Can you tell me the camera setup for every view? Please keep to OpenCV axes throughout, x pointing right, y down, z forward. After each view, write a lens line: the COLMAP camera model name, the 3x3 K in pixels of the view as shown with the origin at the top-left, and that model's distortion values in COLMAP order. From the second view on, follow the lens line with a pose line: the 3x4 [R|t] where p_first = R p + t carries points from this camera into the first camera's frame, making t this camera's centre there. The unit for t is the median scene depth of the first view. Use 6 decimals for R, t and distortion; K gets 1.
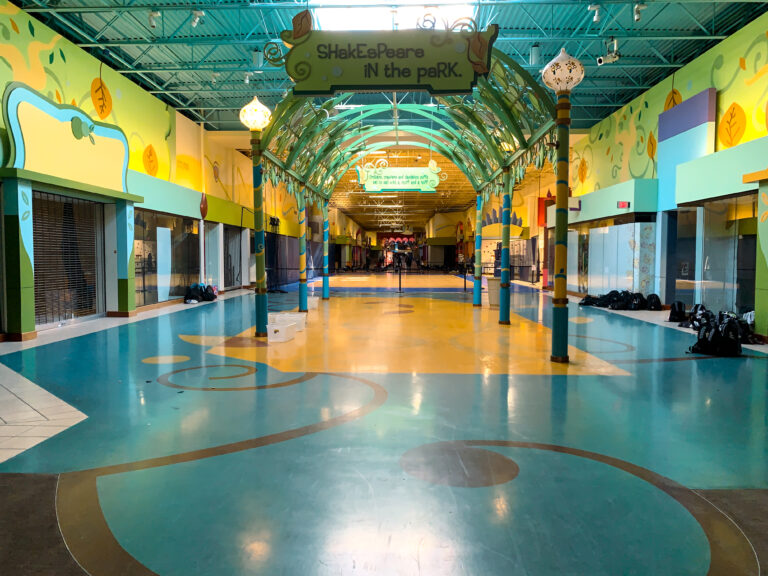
lens RADIAL K [[575.4, 0, 384.4], [0, 575.4, 286.7], [0, 0, 1]] dist [-0.006428, 0.000197]
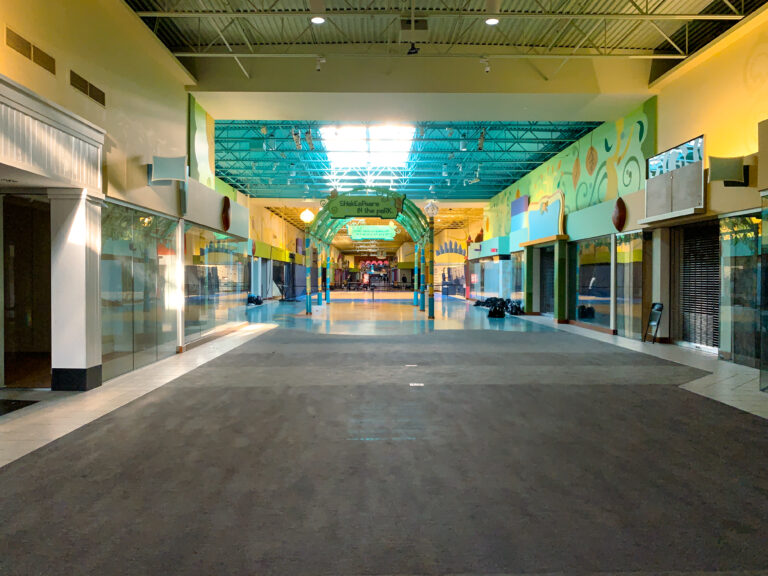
lens RADIAL K [[575.4, 0, 383.3], [0, 575.4, 286.5], [0, 0, 1]] dist [-0.006428, 0.000197]
pose [[0.999244, 0.000542, 0.038879, -0.001777], [0.000890, 0.999322, -0.036812, 0.010891], [-0.038873, 0.036818, 0.998566, -0.221580]]
